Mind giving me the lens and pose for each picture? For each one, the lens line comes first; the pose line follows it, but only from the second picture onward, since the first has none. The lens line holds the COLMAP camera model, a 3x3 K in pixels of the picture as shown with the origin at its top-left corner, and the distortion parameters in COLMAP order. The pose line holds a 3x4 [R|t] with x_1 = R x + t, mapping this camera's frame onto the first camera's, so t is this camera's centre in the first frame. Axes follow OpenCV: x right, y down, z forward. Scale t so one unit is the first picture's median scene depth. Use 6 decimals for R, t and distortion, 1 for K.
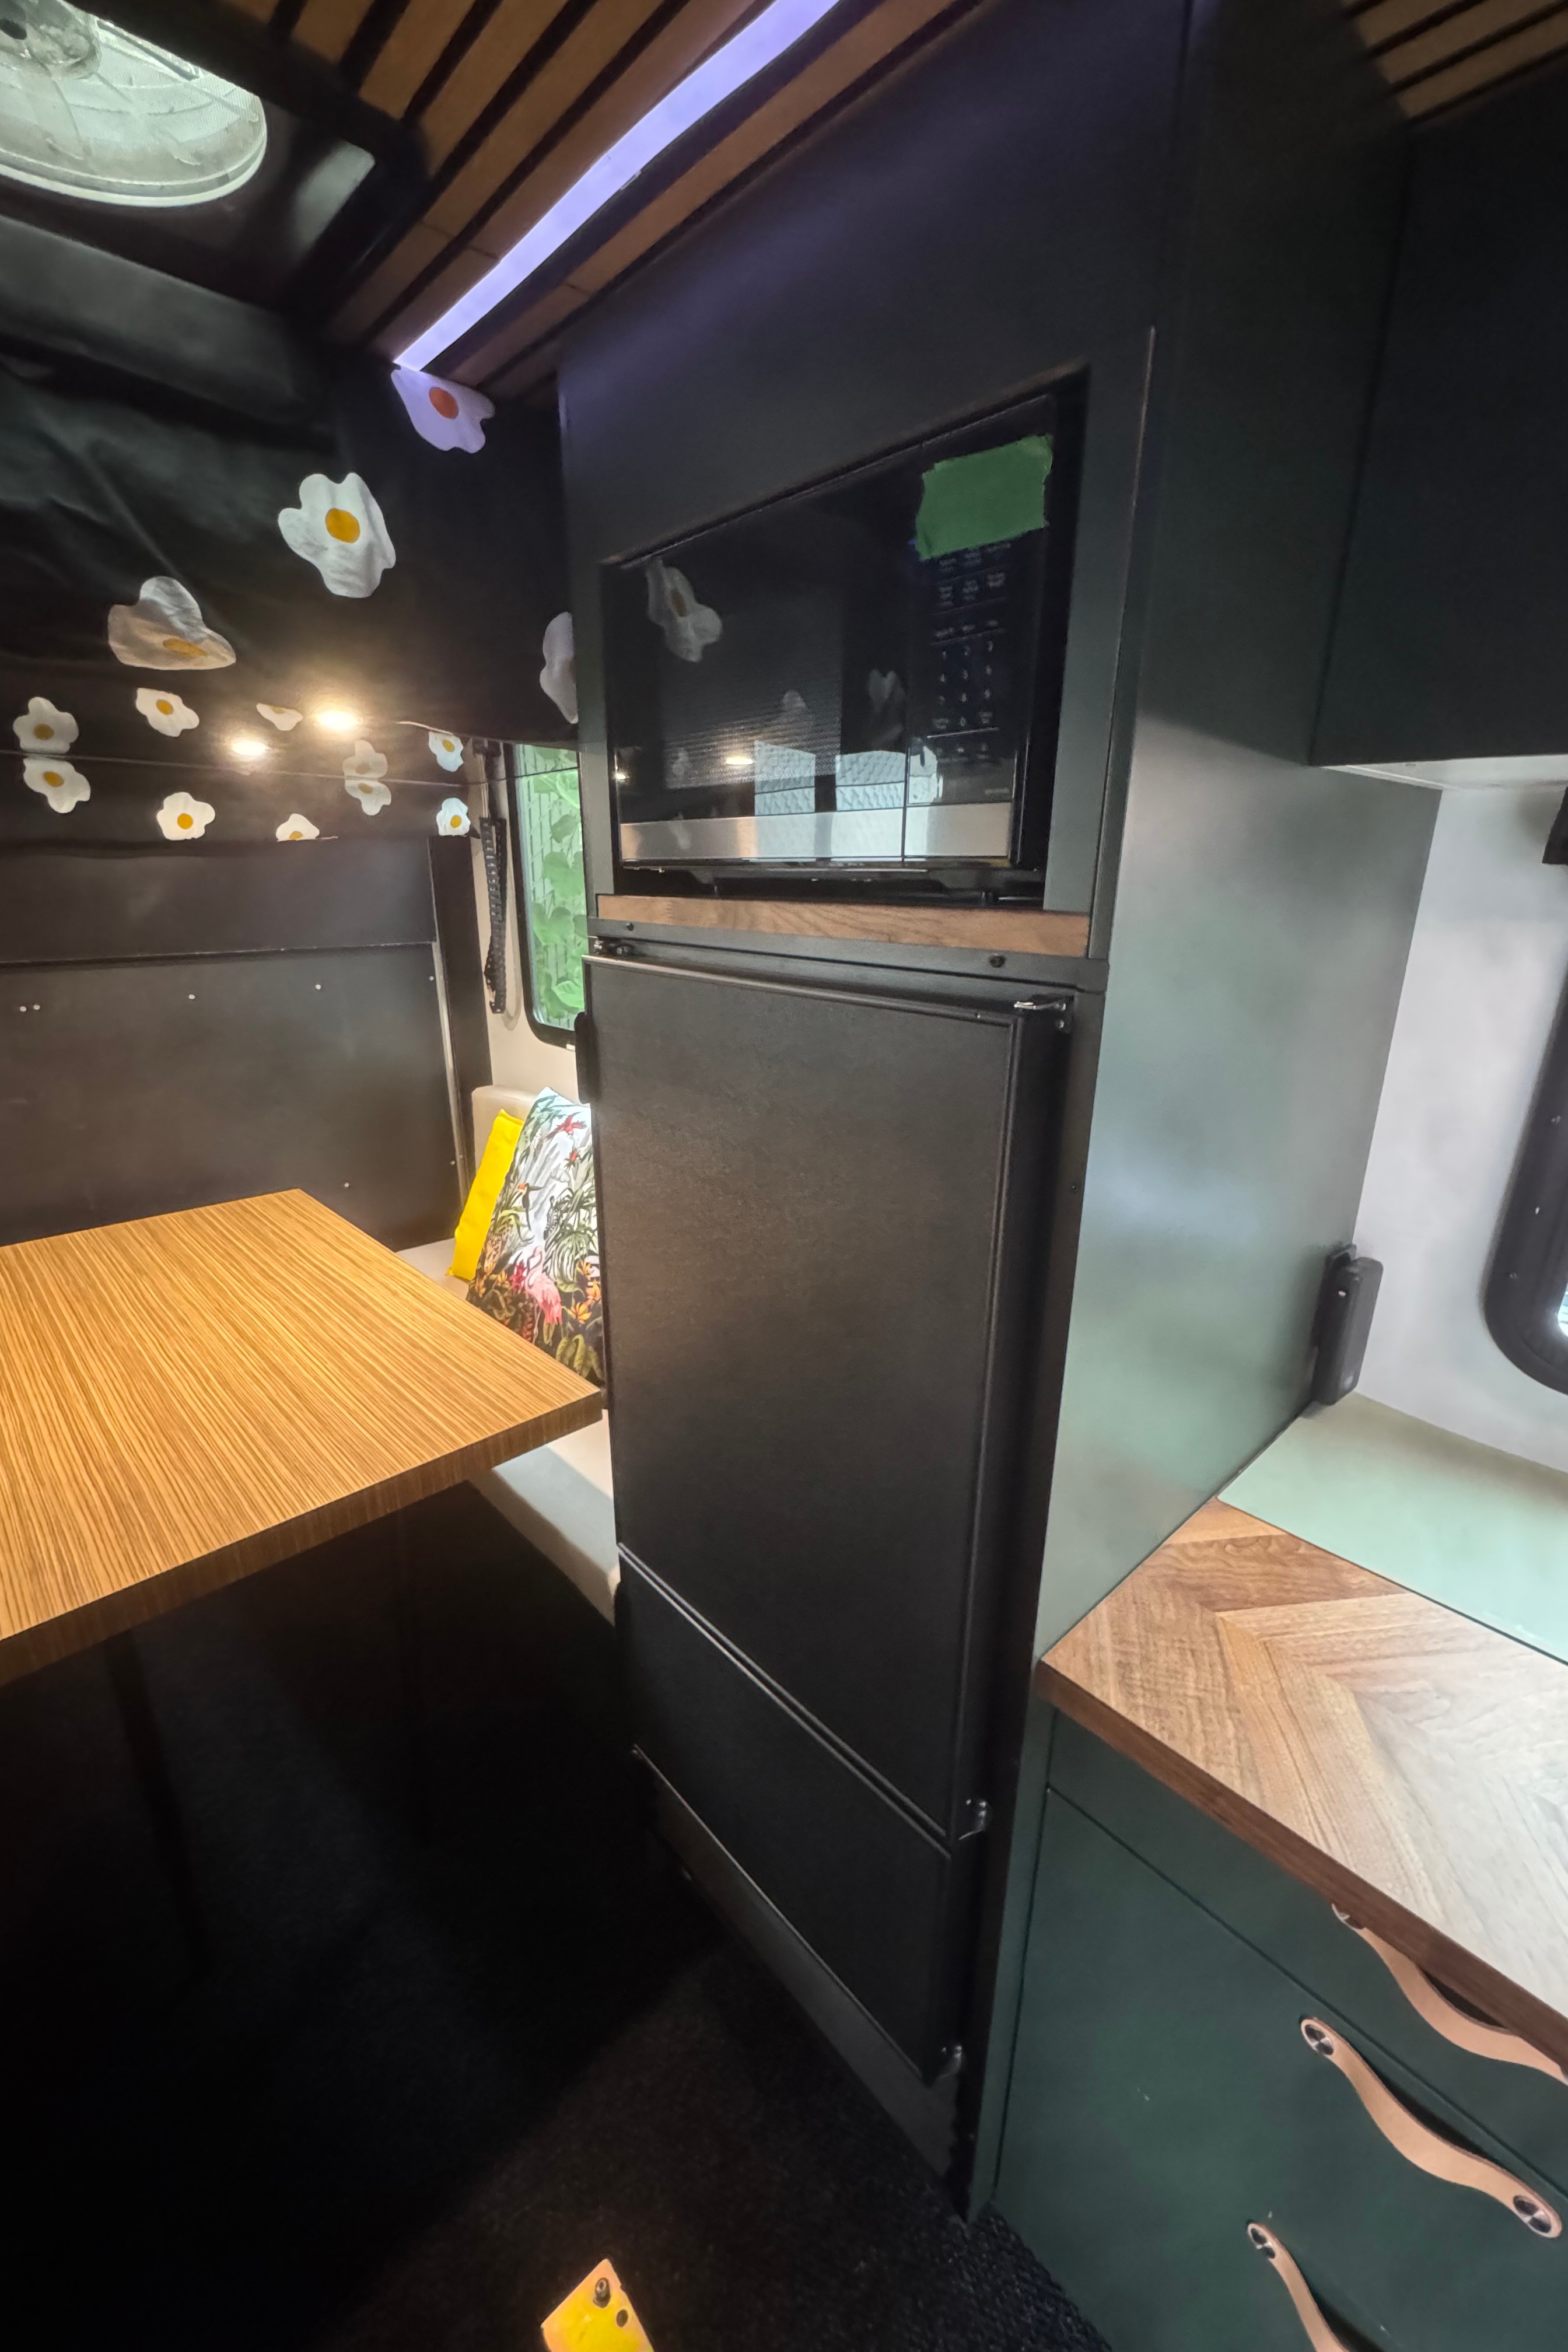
lens RADIAL K [[937.9, 0, 785.8], [0, 937.9, 1173.5], [0, 0, 1]] dist [-0.001845, -0.000583]
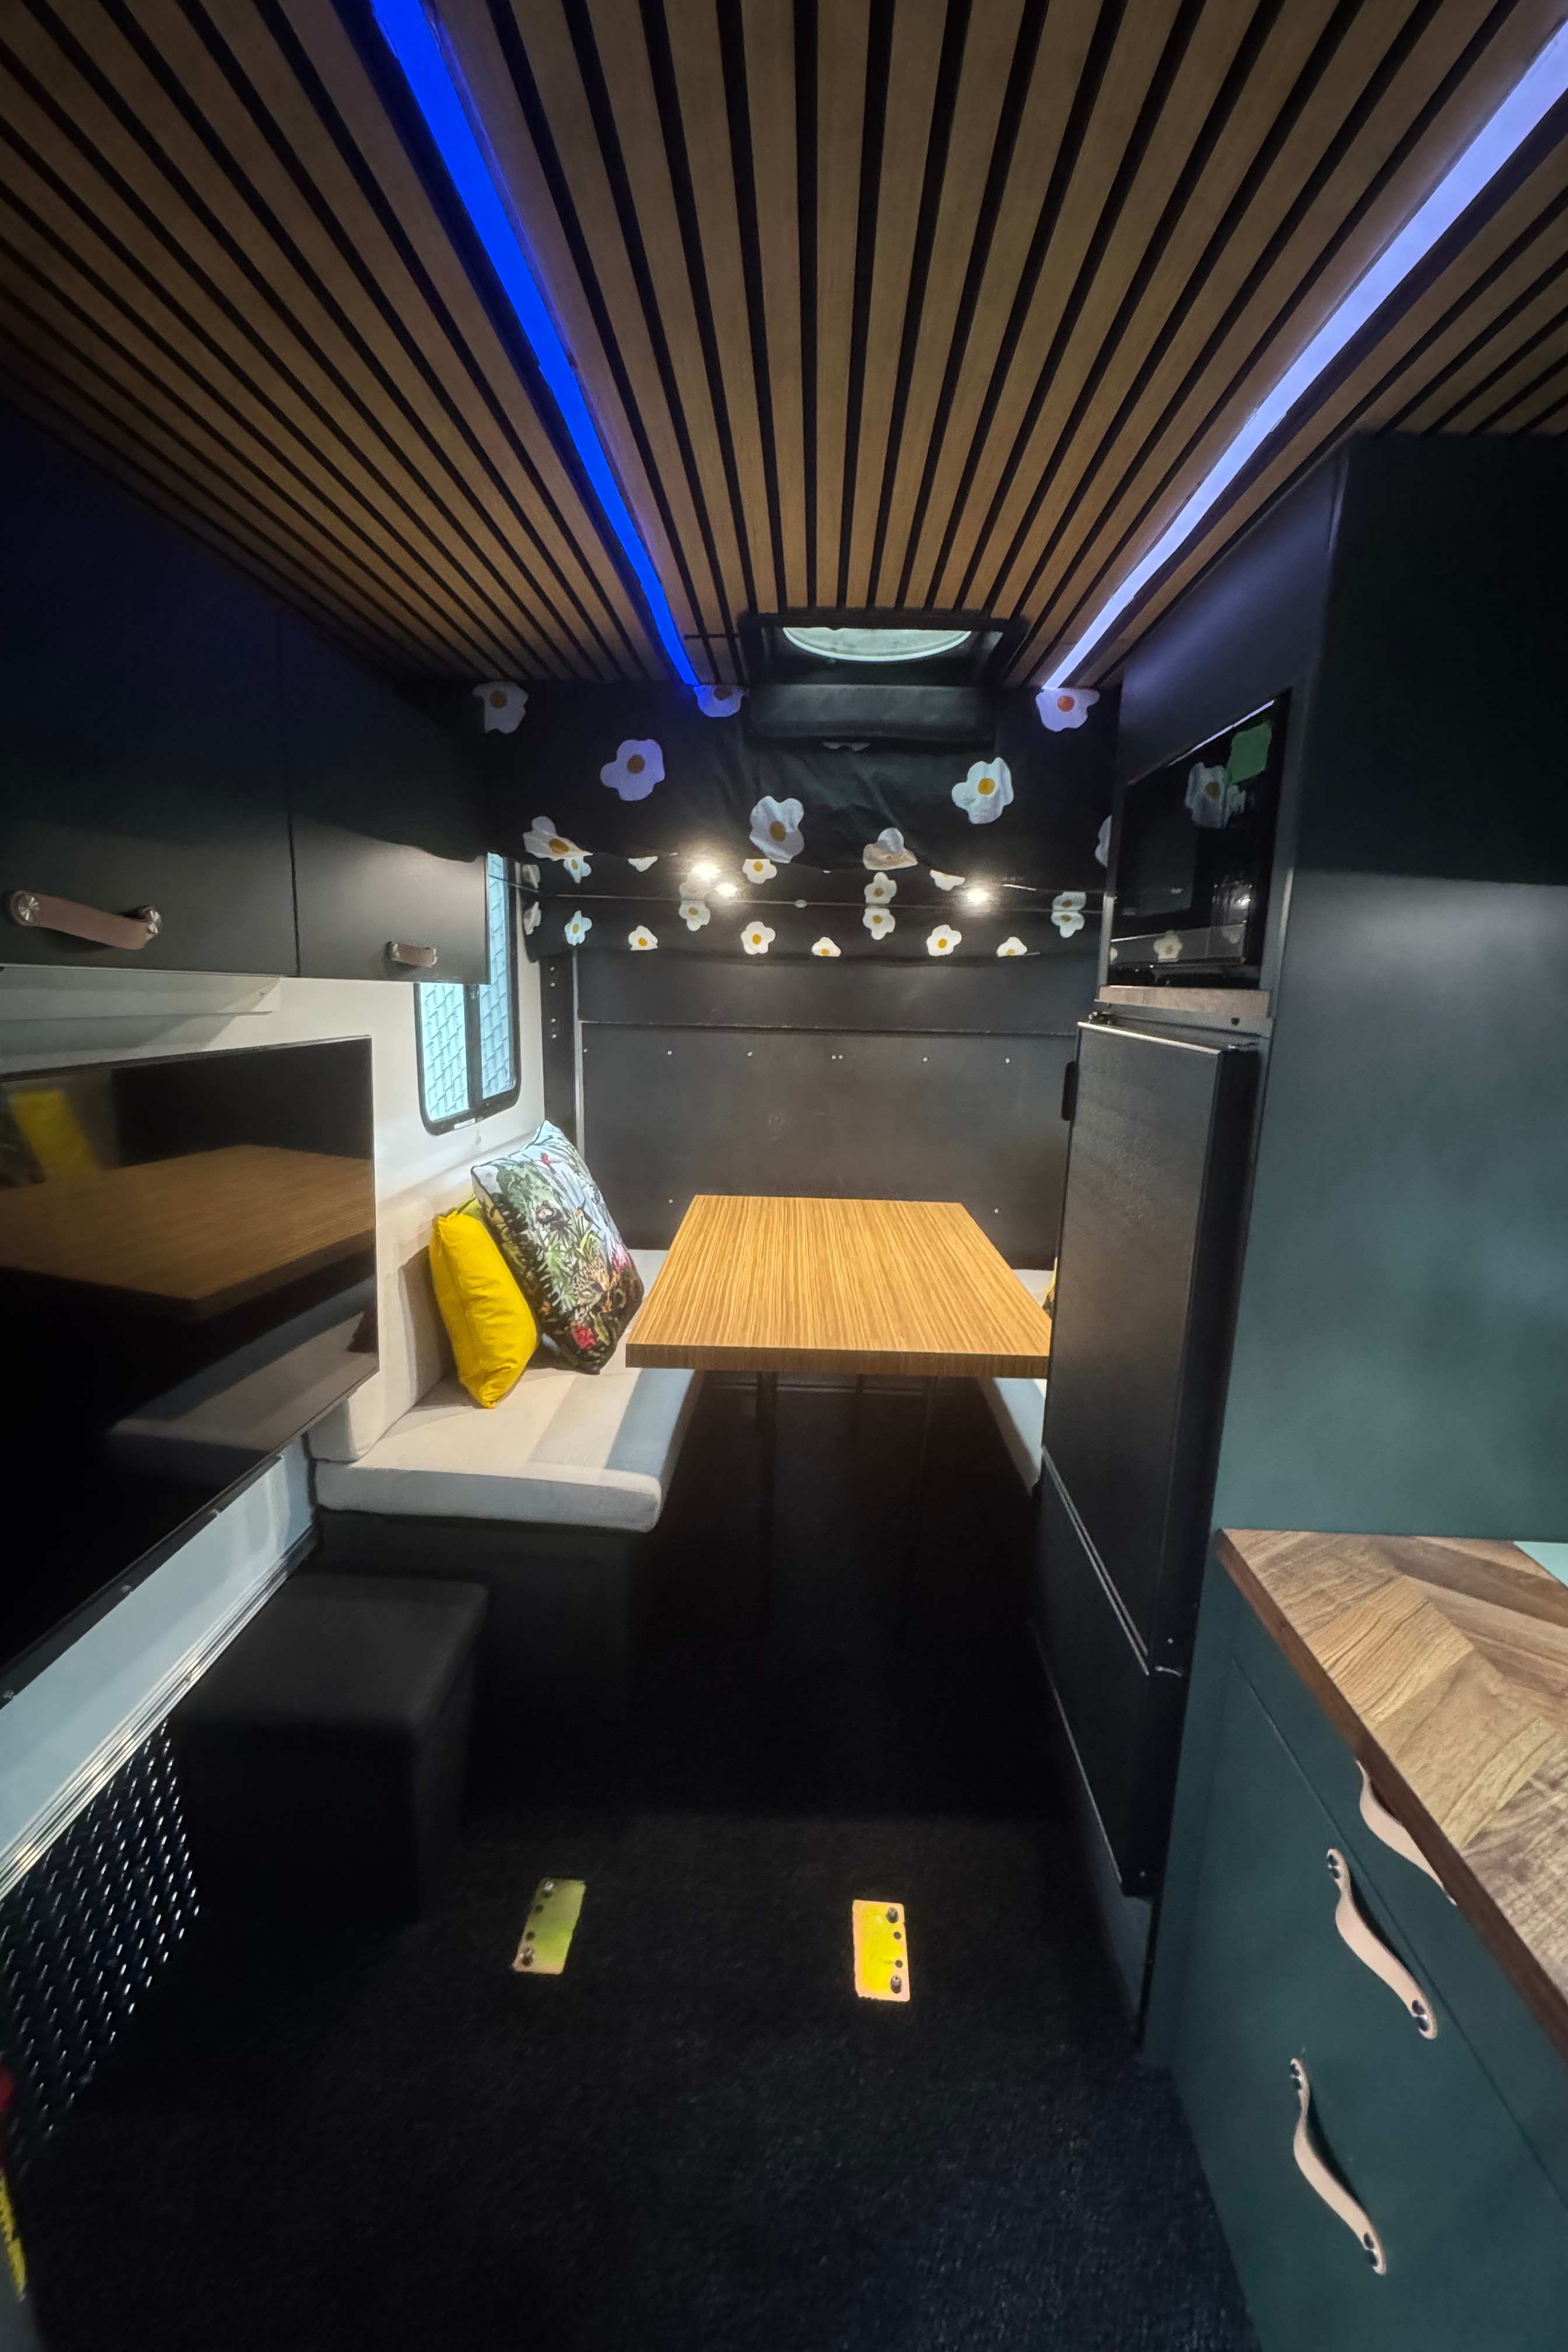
lens RADIAL K [[937.9, 0, 785.8], [0, 937.9, 1173.5], [0, 0, 1]] dist [-0.001845, -0.000583]
pose [[0.712301, 0.154426, -0.684675, 0.567898], [-0.234215, 0.971877, -0.024462, 0.167911], [0.661643, 0.177785, 0.728438, -0.423667]]
